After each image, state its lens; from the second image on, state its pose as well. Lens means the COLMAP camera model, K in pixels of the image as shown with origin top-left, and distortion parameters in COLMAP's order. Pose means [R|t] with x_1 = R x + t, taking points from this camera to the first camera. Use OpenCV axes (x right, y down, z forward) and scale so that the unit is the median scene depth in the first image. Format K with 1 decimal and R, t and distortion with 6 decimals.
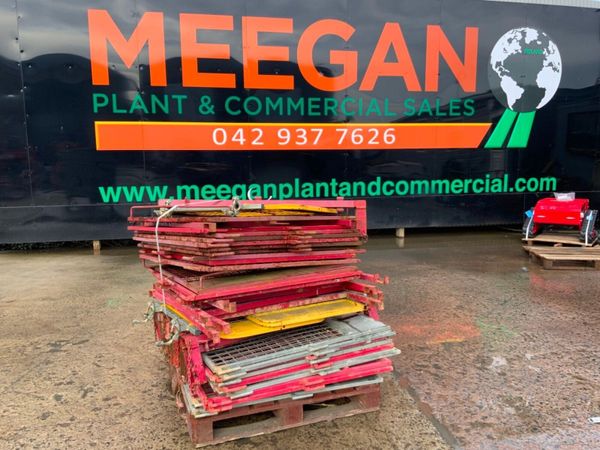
lens RADIAL K [[499.3, 0, 300.0], [0, 499.3, 225.0], [0, 0, 1]] dist [0.006635, -0.001249]
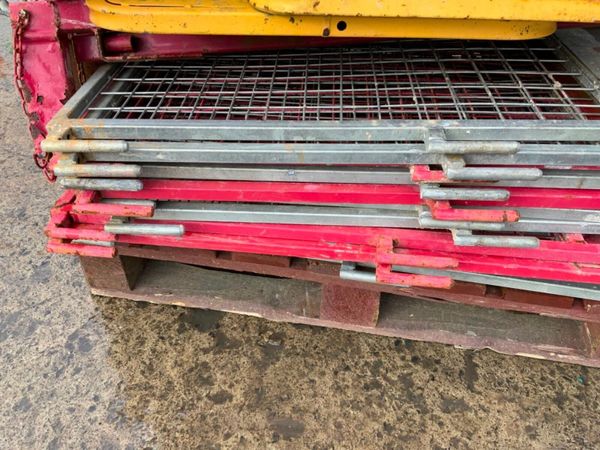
lens RADIAL K [[499.3, 0, 300.0], [0, 499.3, 225.0], [0, 0, 1]] dist [0.006635, -0.001249]
pose [[0.850267, 0.341366, -0.400643, 0.076728], [-0.080200, 0.836306, 0.542366, 0.153526], [0.520205, -0.429025, 0.738461, 0.762278]]
